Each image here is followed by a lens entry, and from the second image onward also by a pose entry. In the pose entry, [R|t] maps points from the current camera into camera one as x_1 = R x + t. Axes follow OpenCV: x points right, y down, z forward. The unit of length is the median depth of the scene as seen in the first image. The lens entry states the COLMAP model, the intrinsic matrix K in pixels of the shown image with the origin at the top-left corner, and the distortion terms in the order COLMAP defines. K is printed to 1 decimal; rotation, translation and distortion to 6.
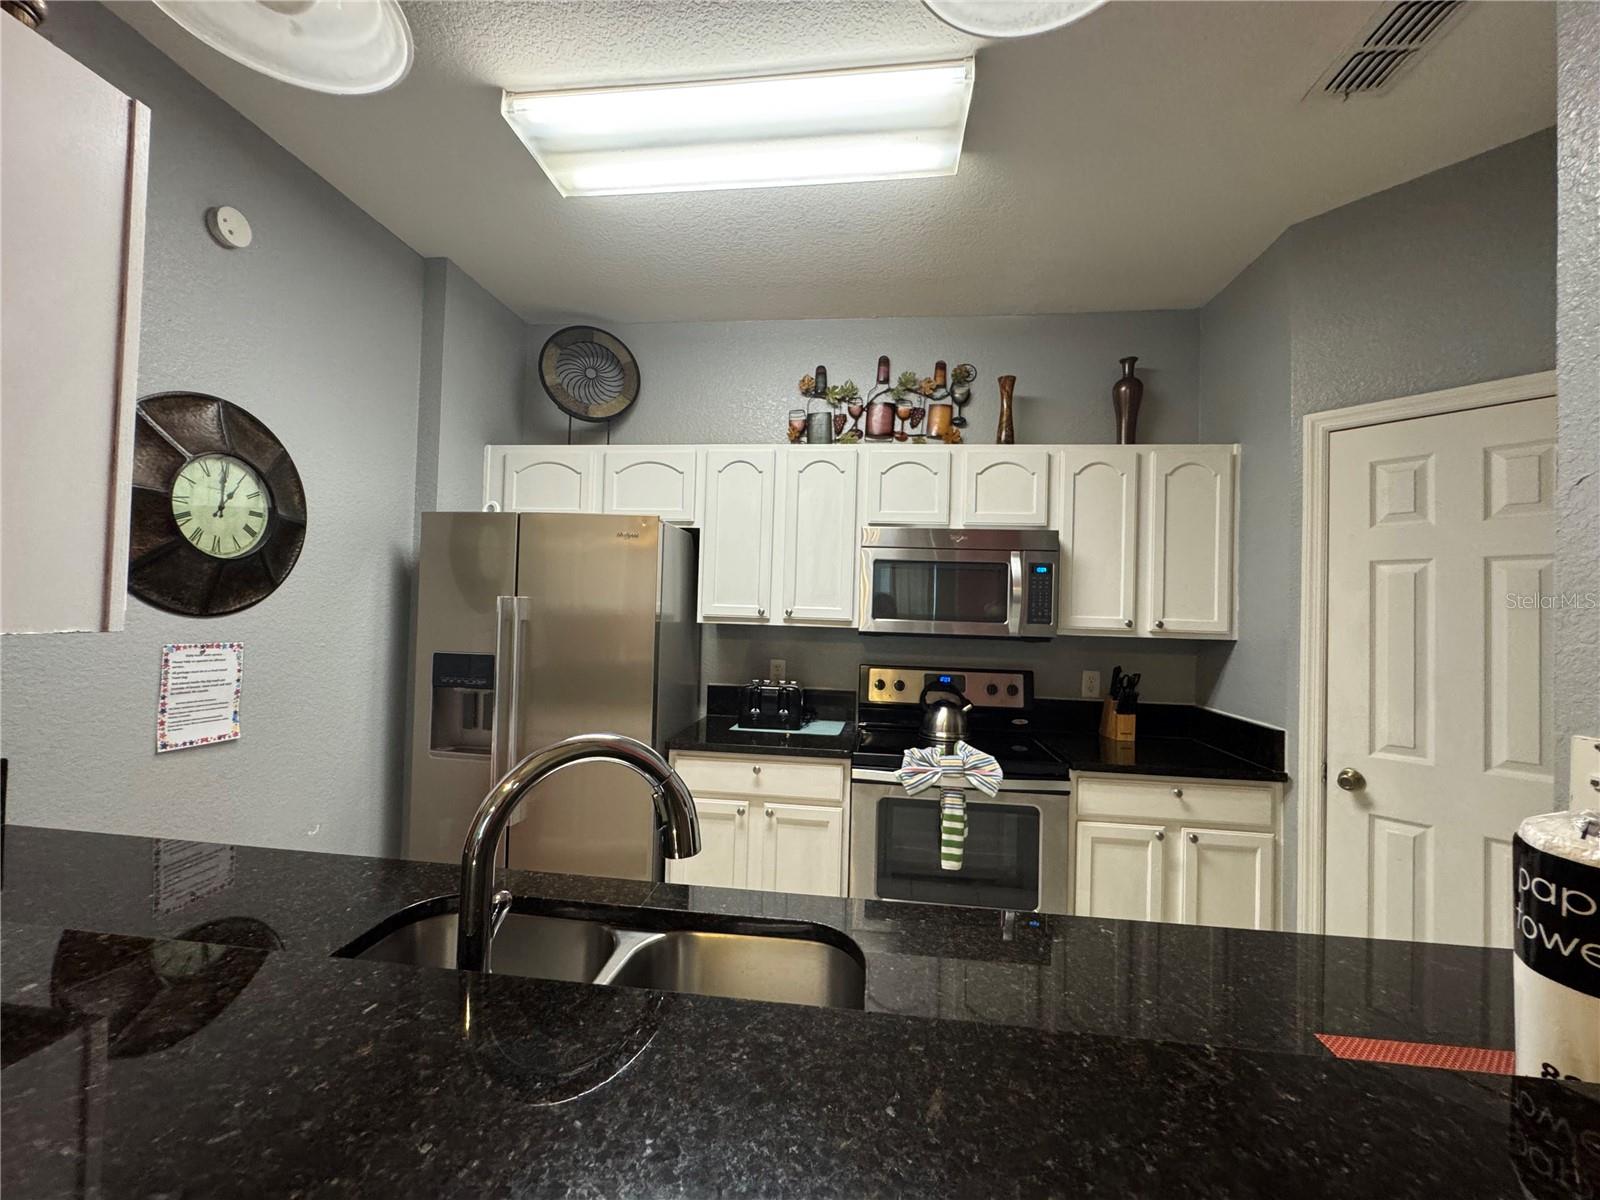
lens RADIAL K [[646.2, 0, 800.0], [0, 646.2, 600.0], [0, 0, 1]] dist [-0.000797, -0.000128]
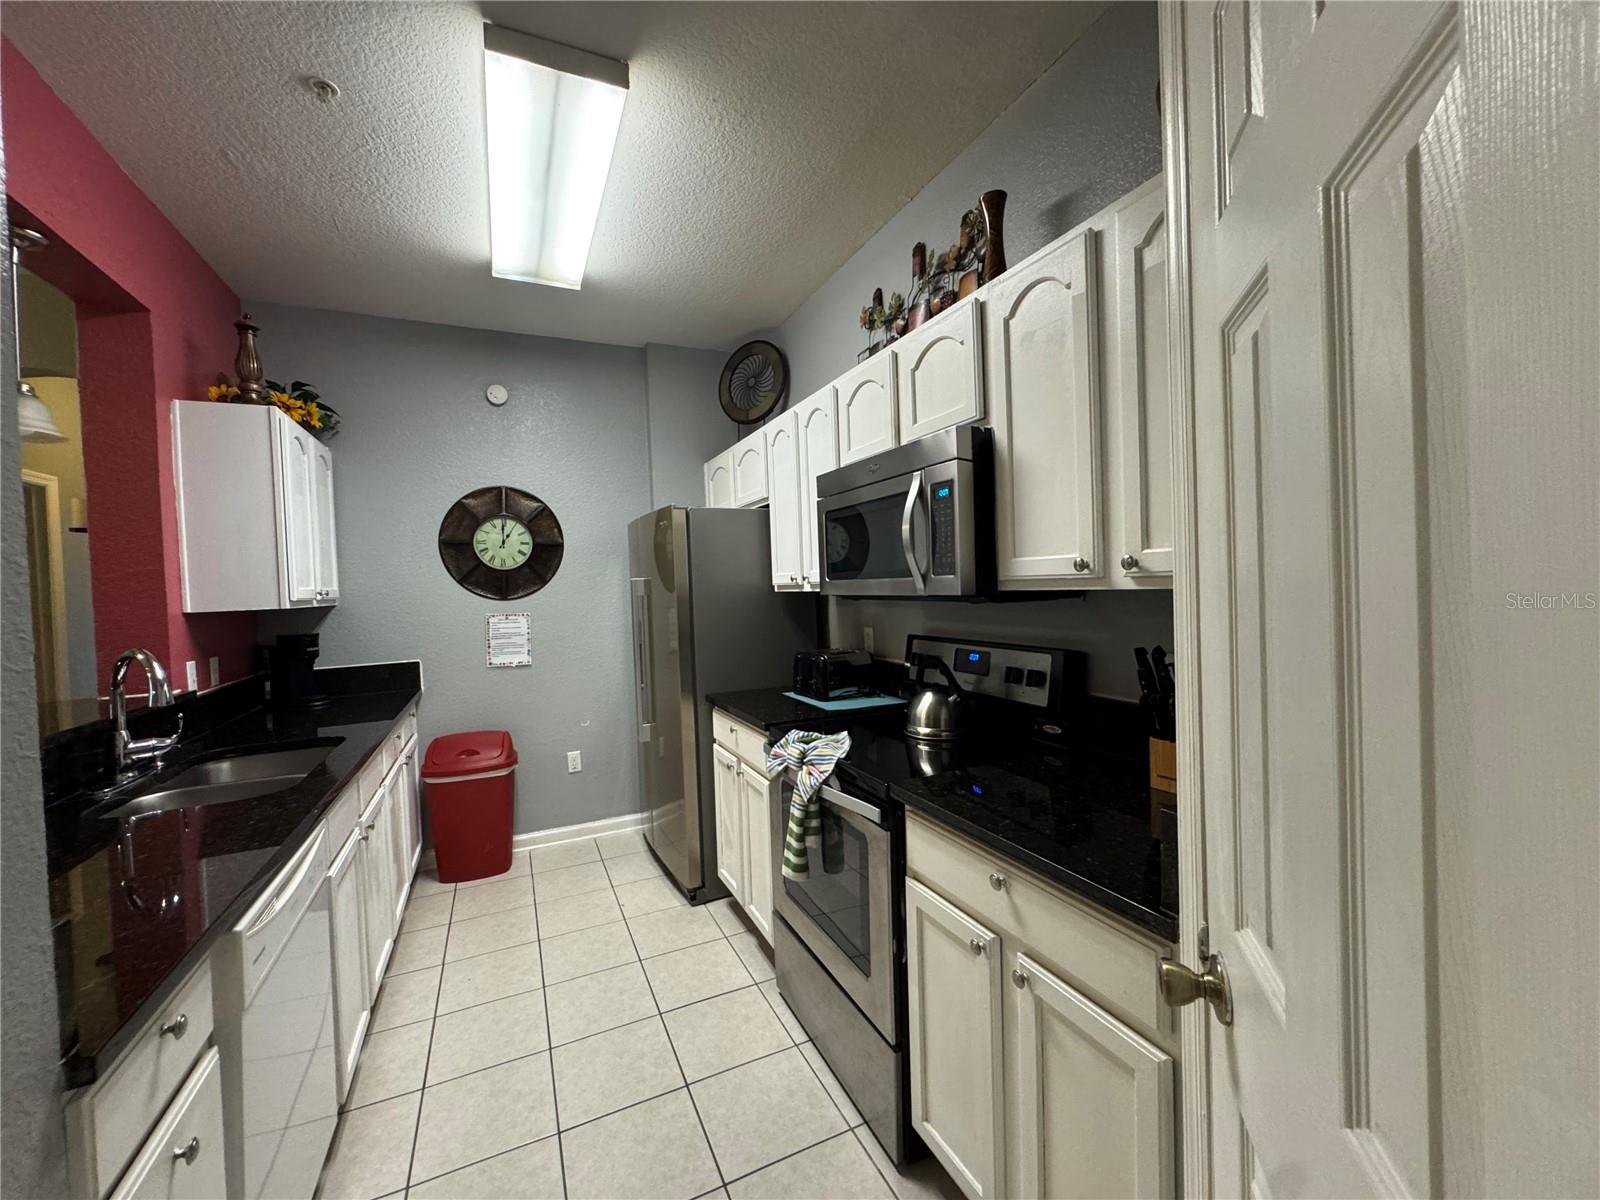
lens RADIAL K [[646.2, 0, 800.0], [0, 646.2, 600.0], [0, 0, 1]] dist [-0.000797, -0.000128]
pose [[0.518743, -0.026183, -0.854529, 0.773251], [0.062412, 0.998024, 0.007307, 0.043367], [0.852649, -0.057124, 0.519352, 0.481056]]
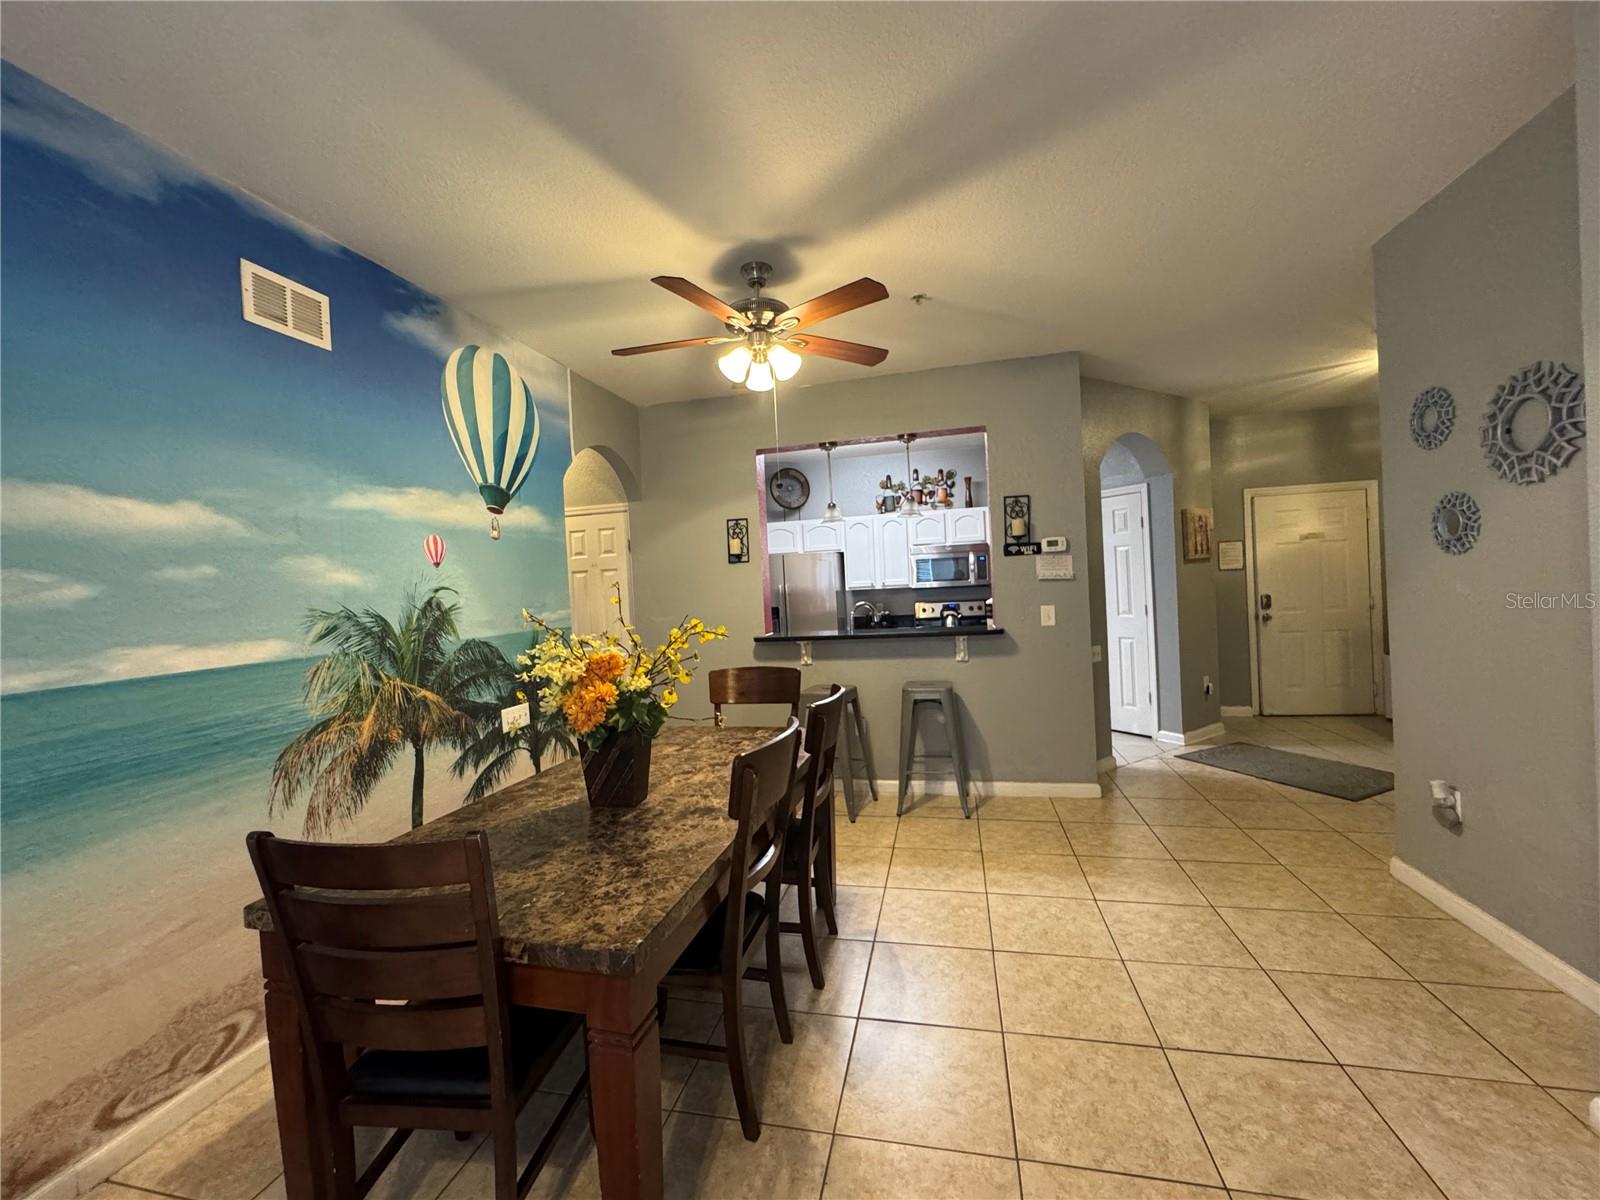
lens RADIAL K [[646.2, 0, 800.0], [0, 646.2, 600.0], [0, 0, 1]] dist [-0.000797, -0.000128]
pose [[0.988638, -0.079040, -0.127856, -0.020842], [0.084091, 0.995857, 0.034594, -0.028361], [0.124592, -0.044953, 0.991189, -1.467011]]
